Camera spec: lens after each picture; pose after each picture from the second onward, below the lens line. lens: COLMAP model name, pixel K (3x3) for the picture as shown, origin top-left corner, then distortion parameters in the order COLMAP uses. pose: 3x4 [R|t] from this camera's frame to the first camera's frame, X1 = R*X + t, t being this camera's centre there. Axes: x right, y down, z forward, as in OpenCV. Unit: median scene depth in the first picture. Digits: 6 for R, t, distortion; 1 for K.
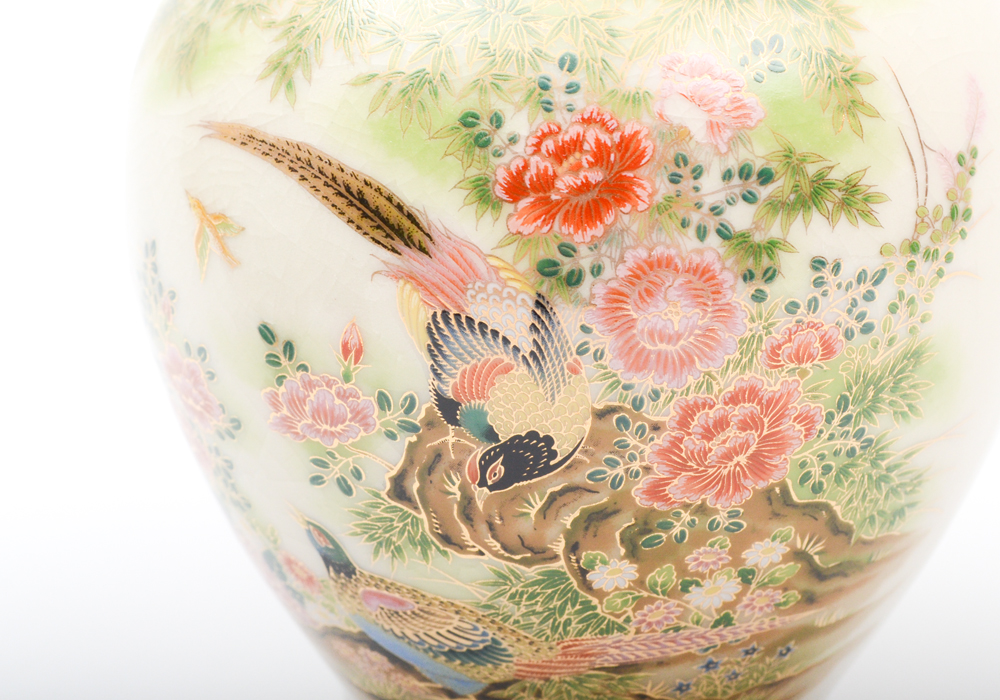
lens RADIAL K [[2744.4, 0, 497.5], [0, 2744.4, 350.6], [0, 0, 1]] dist [-0.000301, 0.000000]
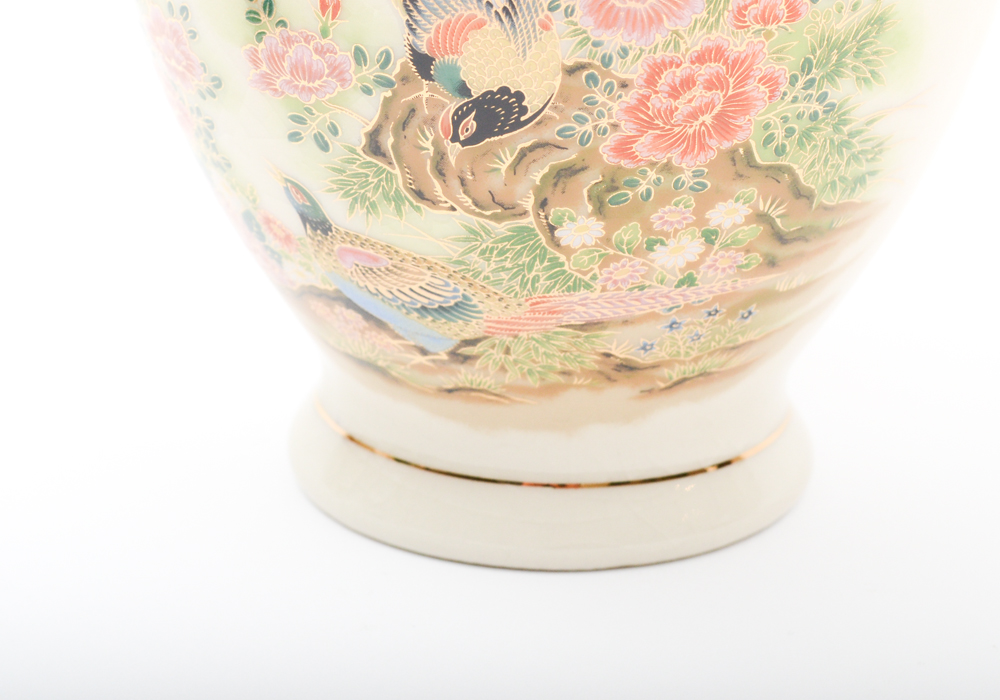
lens RADIAL K [[2744.4, 0, 500.7], [0, 2744.4, 350.7], [0, 0, 1]] dist [-0.000301, 0.000000]
pose [[0.999845, 0.017127, 0.003977, 0.008894], [-0.017400, 0.996334, 0.083760, 0.040951], [-0.002528, -0.083816, 0.996478, -0.032683]]
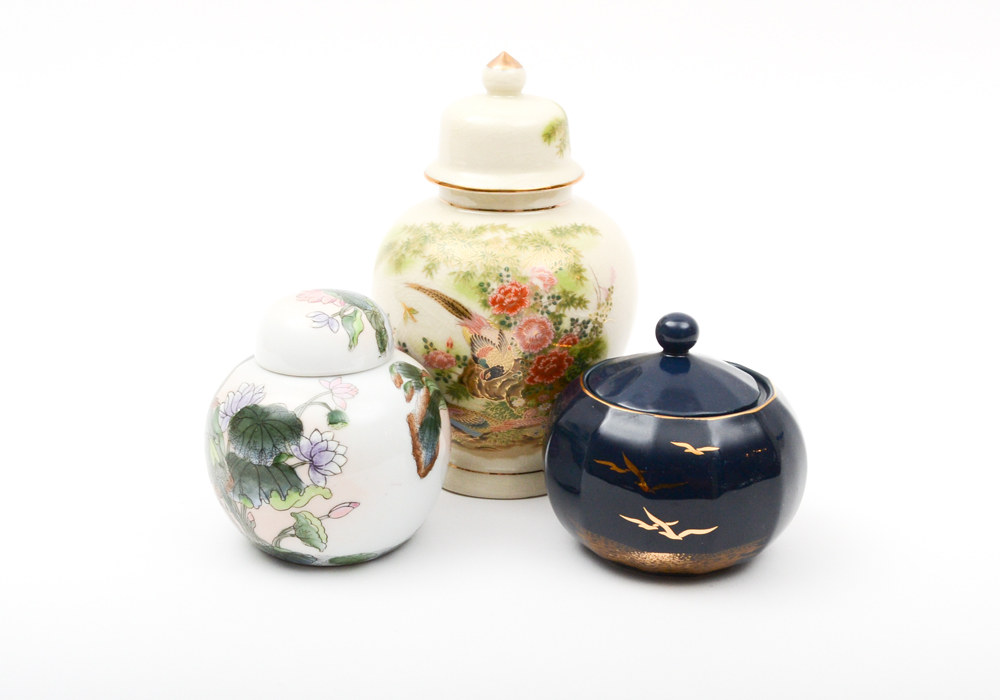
lens RADIAL K [[1688.2, 0, 501.2], [0, 1688.2, 348.5], [0, 0, 1]] dist [0.012952, 0.000000]
pose [[0.995583, -0.024239, 0.090701, -0.190389], [0.020087, 0.998720, 0.046414, -0.099609], [-0.091710, -0.044387, 0.994796, -1.292411]]
